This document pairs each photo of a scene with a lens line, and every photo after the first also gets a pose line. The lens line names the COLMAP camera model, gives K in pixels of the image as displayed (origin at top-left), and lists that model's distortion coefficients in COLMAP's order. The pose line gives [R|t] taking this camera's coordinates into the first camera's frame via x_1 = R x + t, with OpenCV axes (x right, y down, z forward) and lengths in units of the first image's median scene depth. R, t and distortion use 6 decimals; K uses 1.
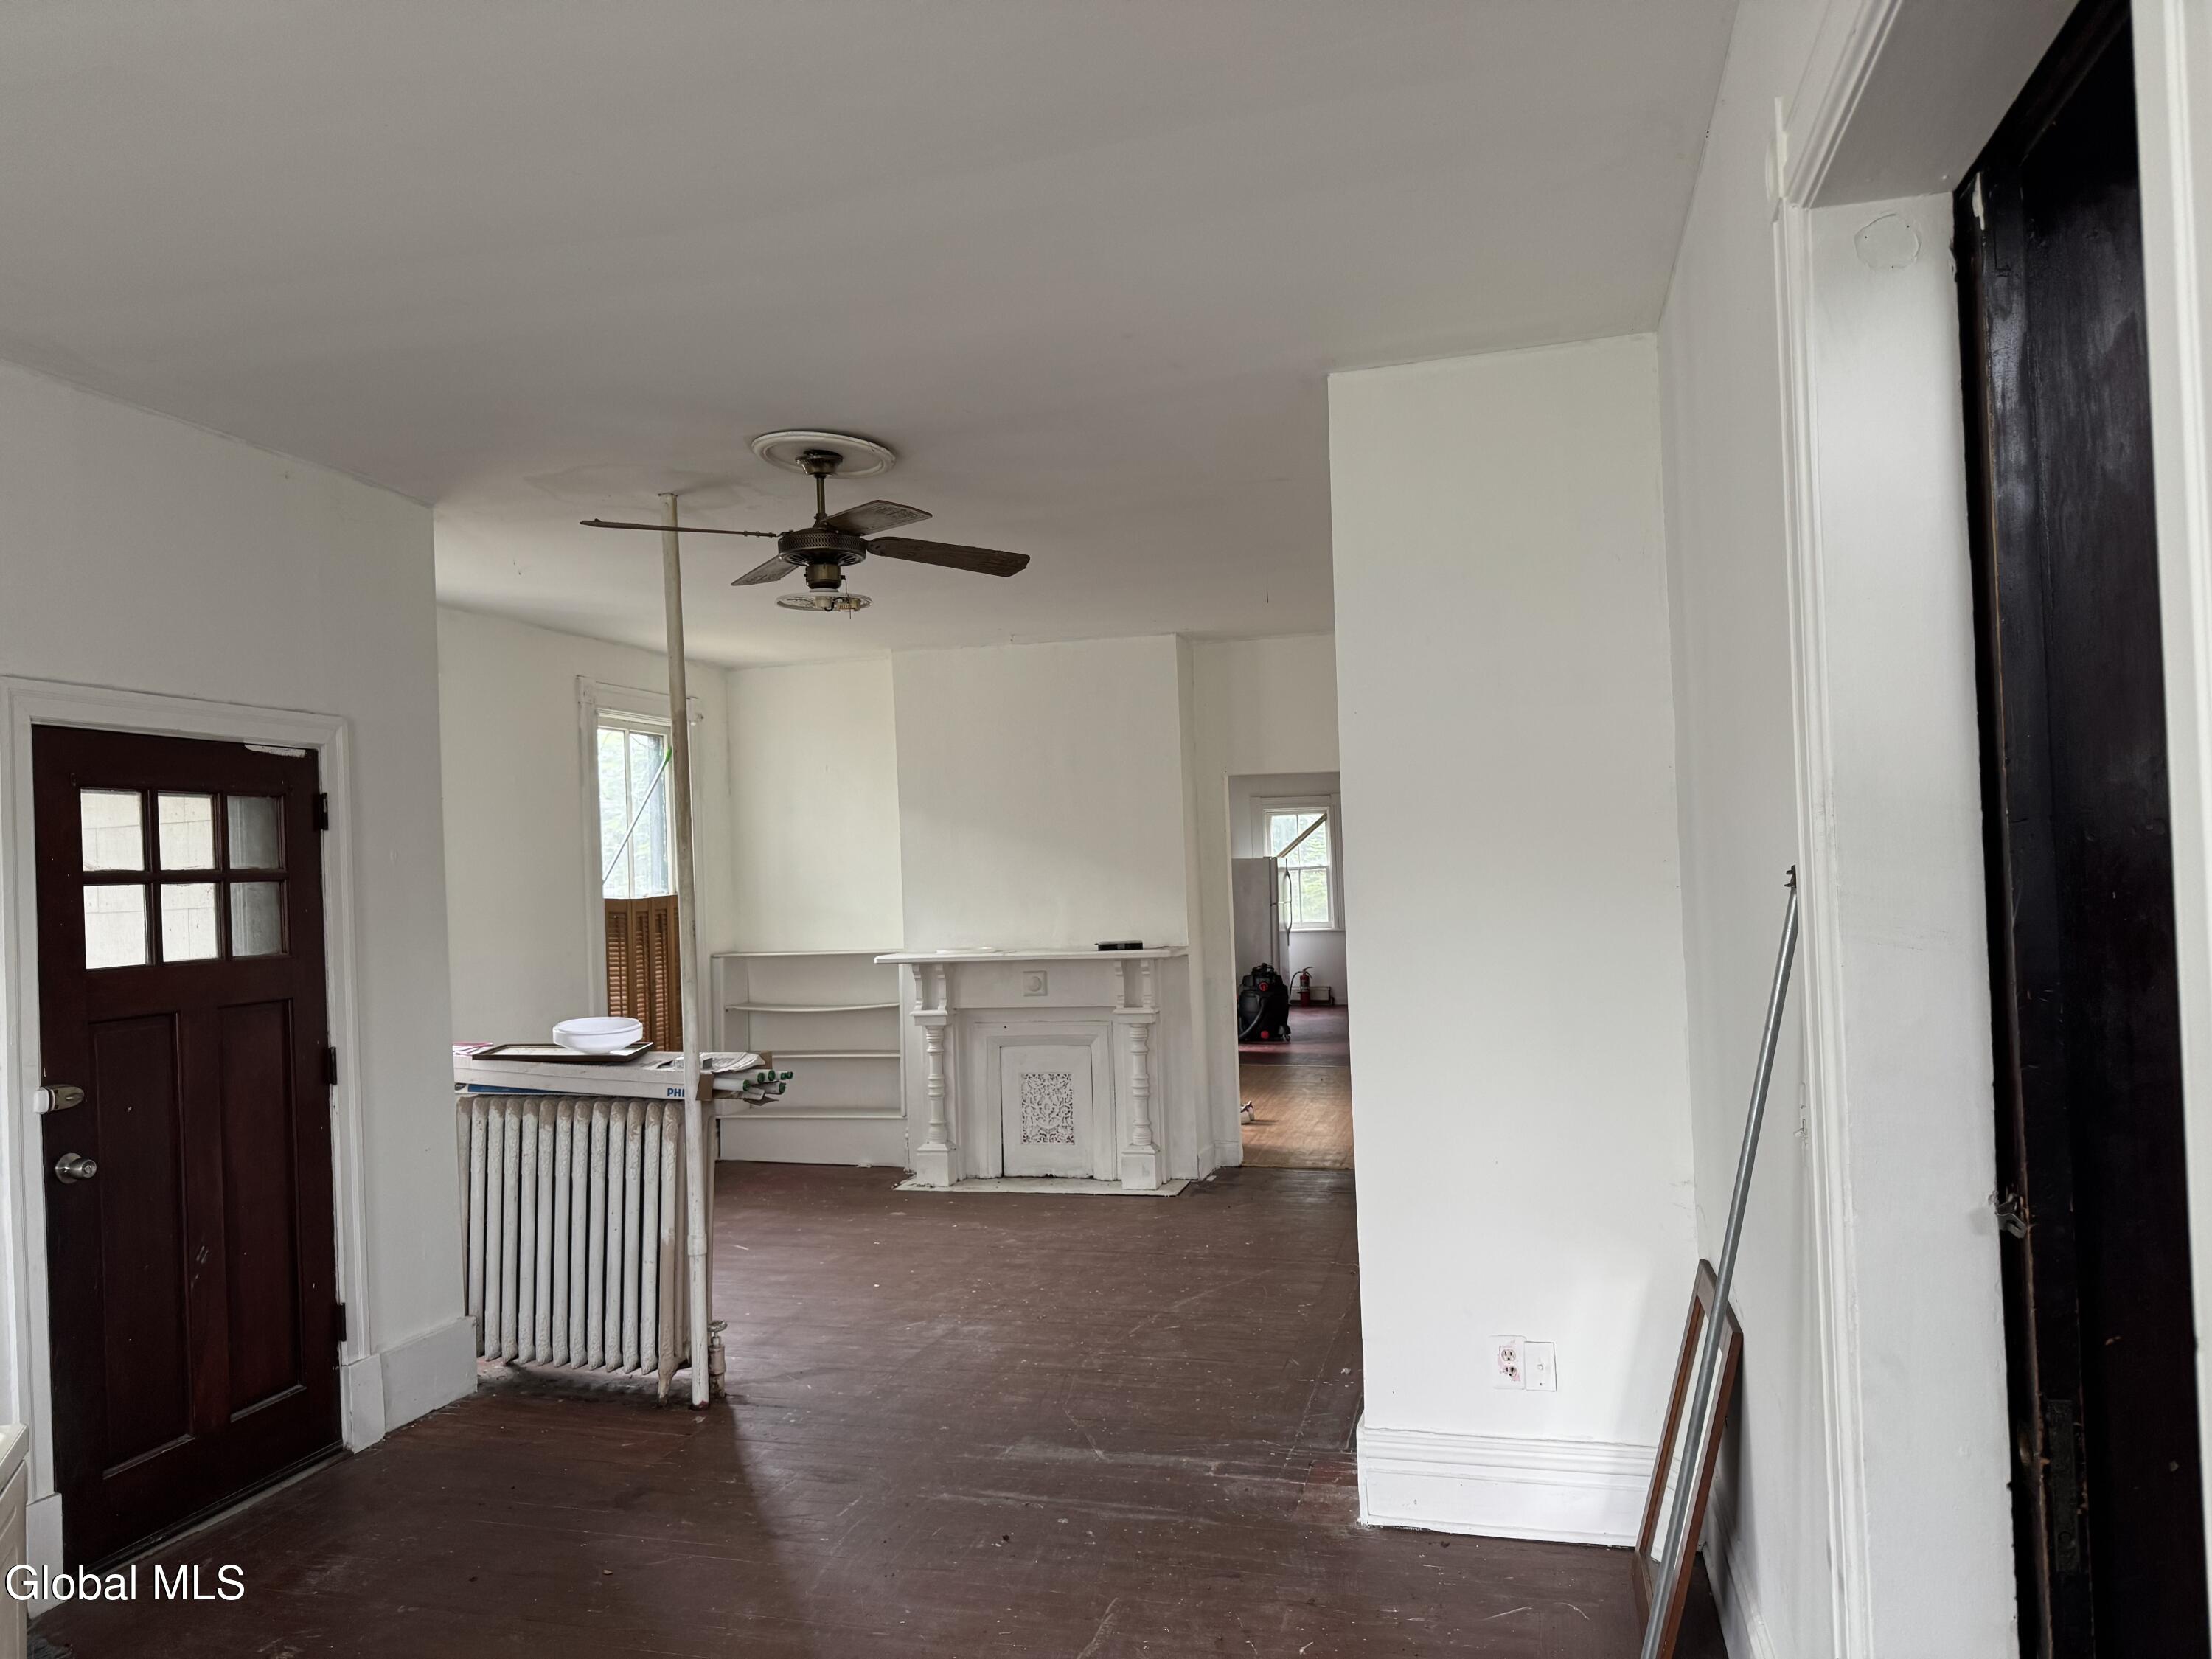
lens RADIAL K [[1582.3, 0, 1103.3], [0, 1582.3, 830.2], [0, 0, 1]] dist [-0.001843, 0.000697]
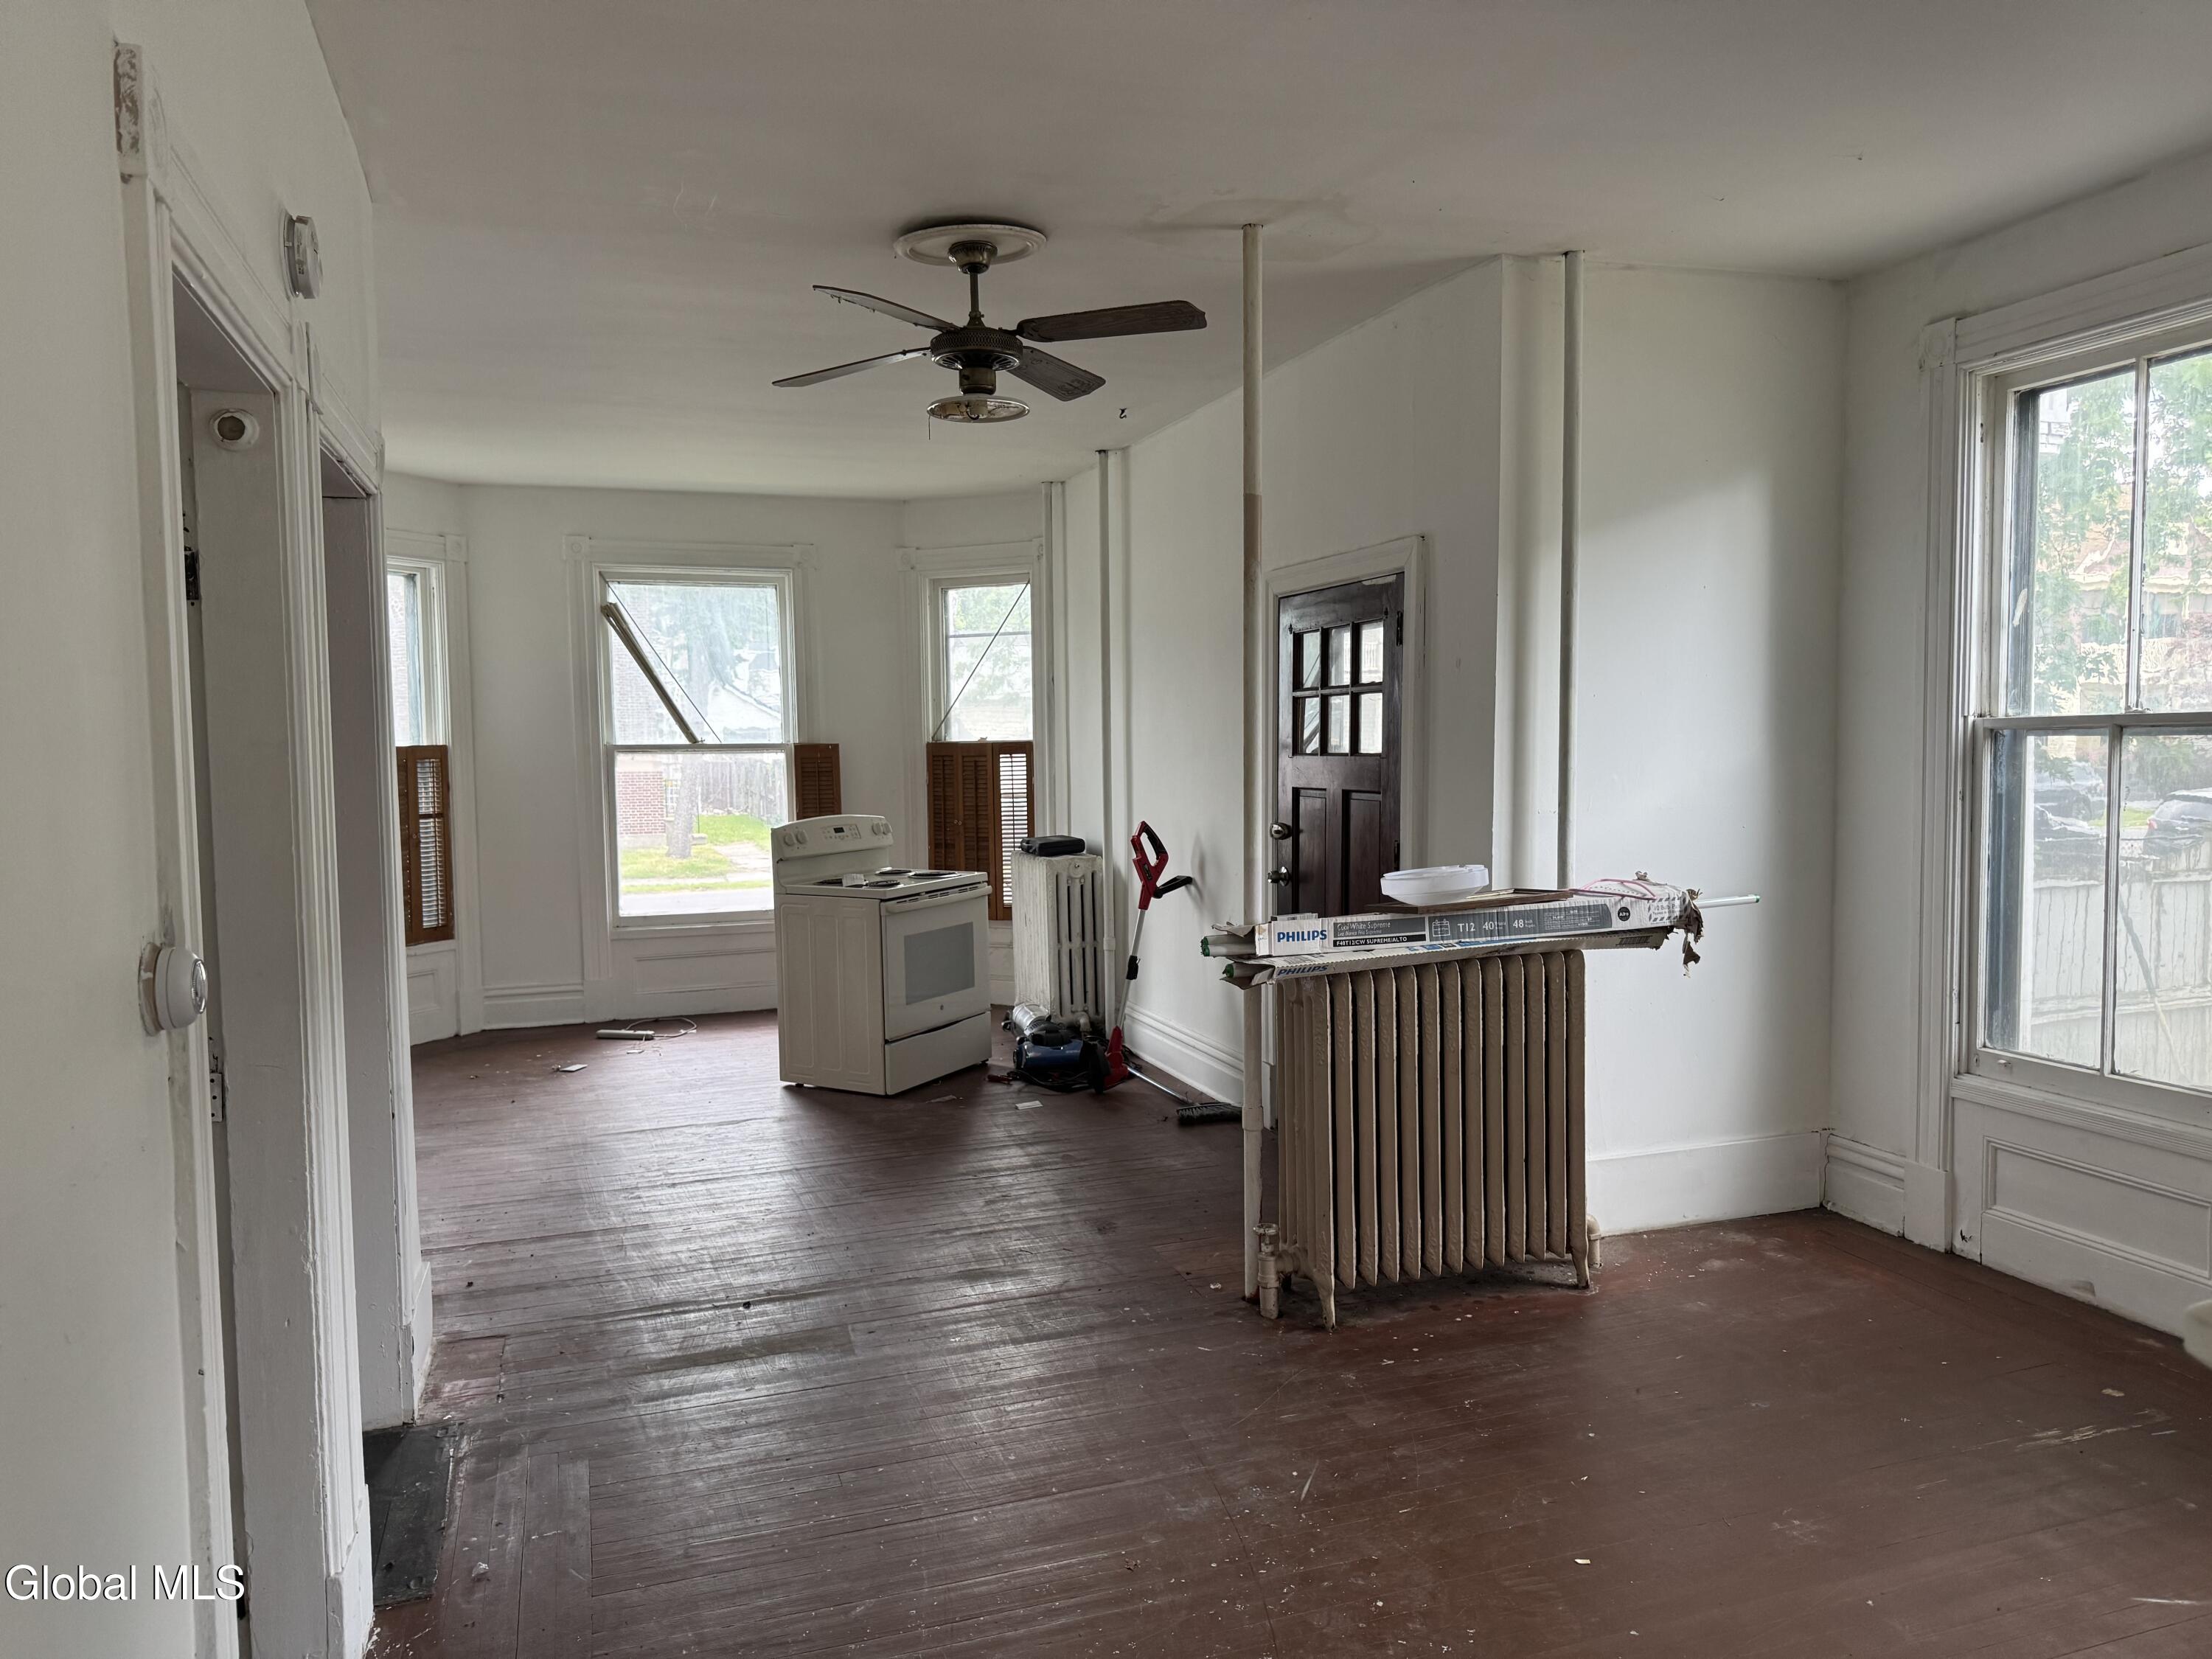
lens RADIAL K [[1582.3, 0, 1107.8], [0, 1582.3, 830.5], [0, 0, 1]] dist [-0.001843, 0.000697]
pose [[-0.823136, 0.084180, -0.561571, 0.317351], [0.057958, 0.996241, 0.064383, 0.047715], [0.564879, 0.020448, -0.824920, 1.887085]]
